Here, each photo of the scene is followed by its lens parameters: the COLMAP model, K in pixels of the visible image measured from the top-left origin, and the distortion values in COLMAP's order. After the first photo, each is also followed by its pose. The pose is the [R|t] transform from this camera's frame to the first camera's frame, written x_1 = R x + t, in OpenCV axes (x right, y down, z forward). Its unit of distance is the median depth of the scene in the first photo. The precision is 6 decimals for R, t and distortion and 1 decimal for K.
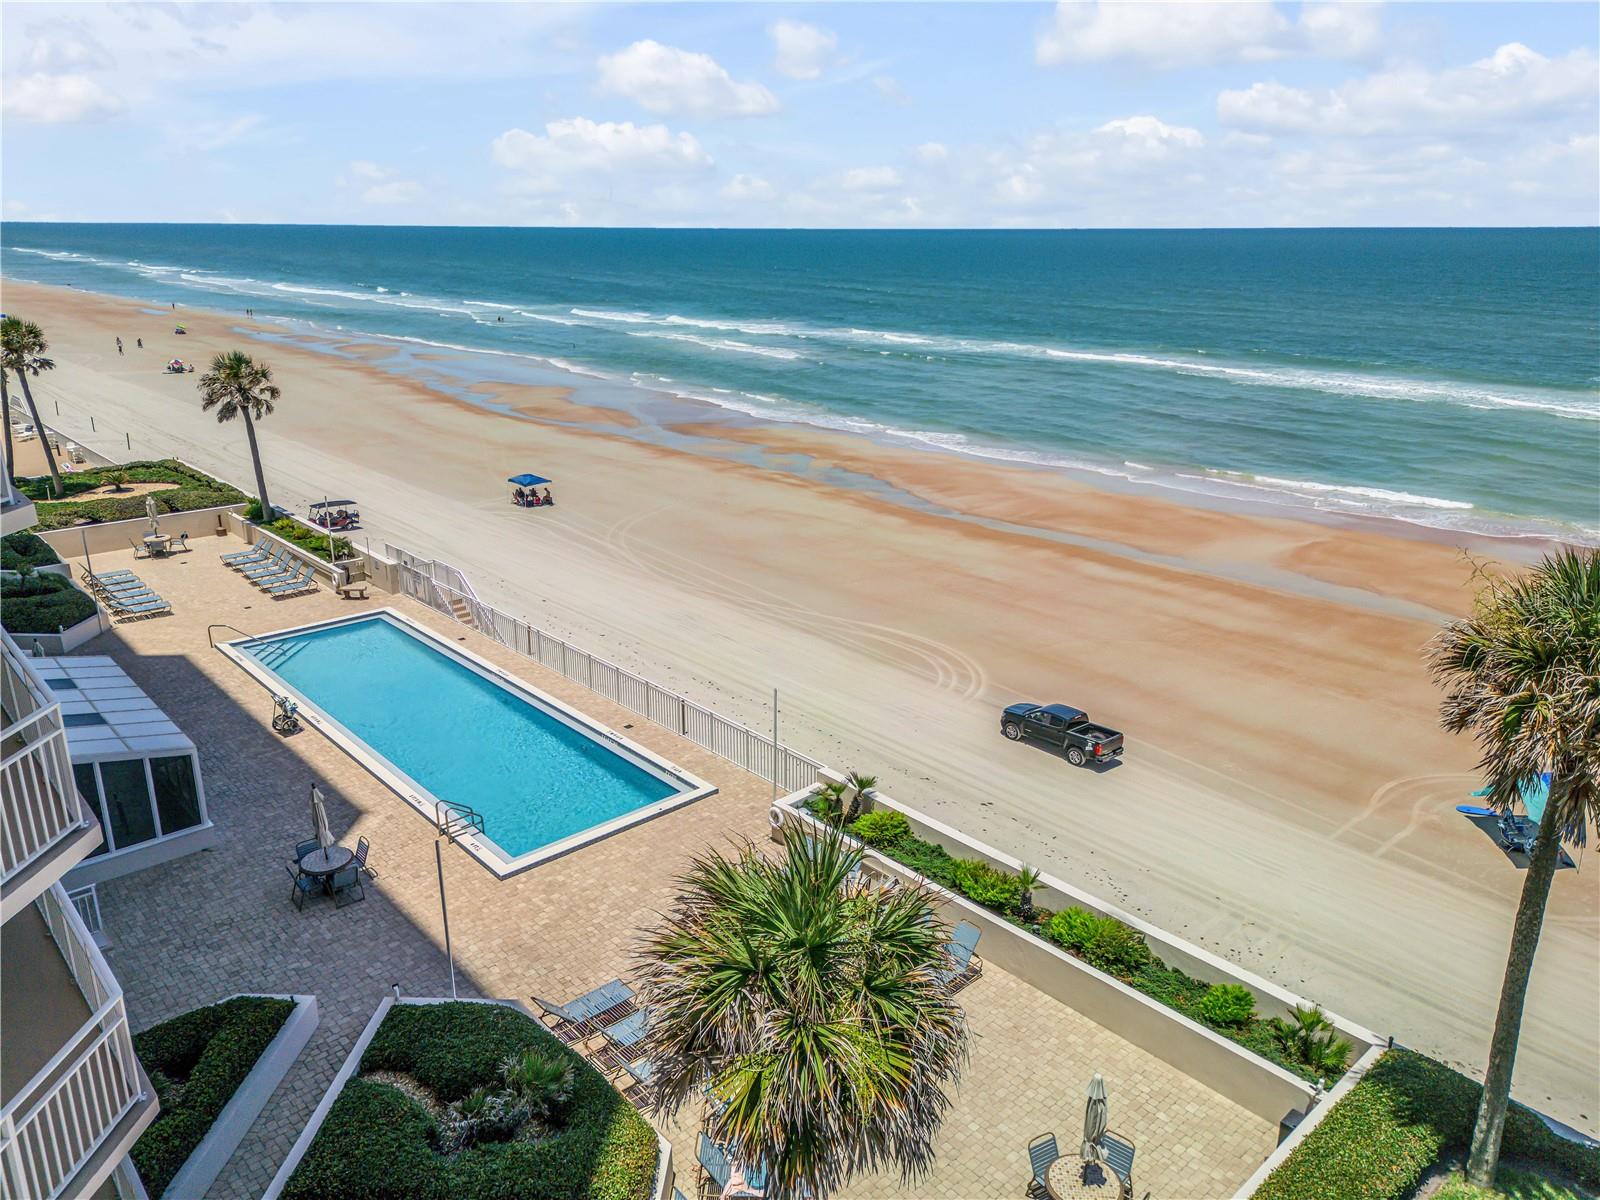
lens RADIAL K [[1129.6, 0, 803.6], [0, 1129.6, 600.6], [0, 0, 1]] dist [0.049221, 0.010590]
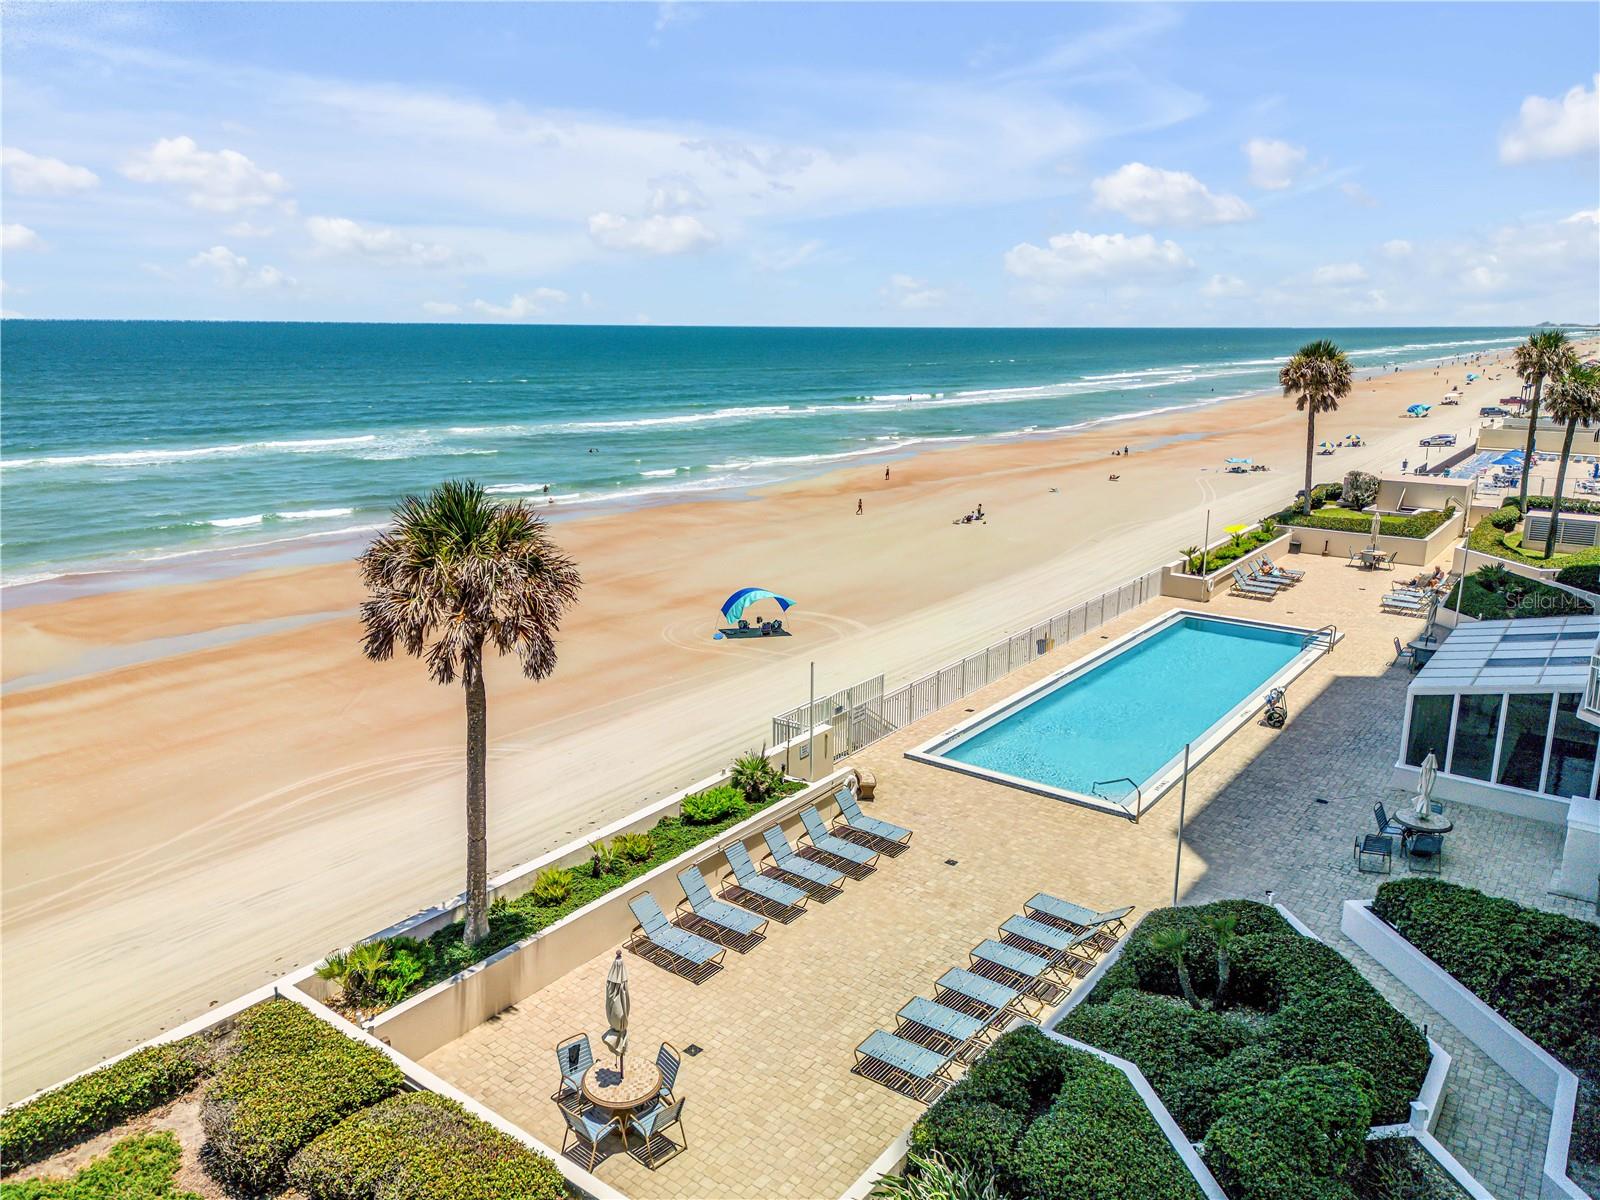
lens RADIAL K [[1129.6, 0, 798.7], [0, 1129.6, 595.8], [0, 0, 1]] dist [0.049221, 0.010590]
pose [[-0.184996, -0.230711, 0.955274, -0.640198], [0.299227, 0.912674, 0.278370, -0.188707], [-0.936077, 0.337341, -0.099806, 0.717885]]
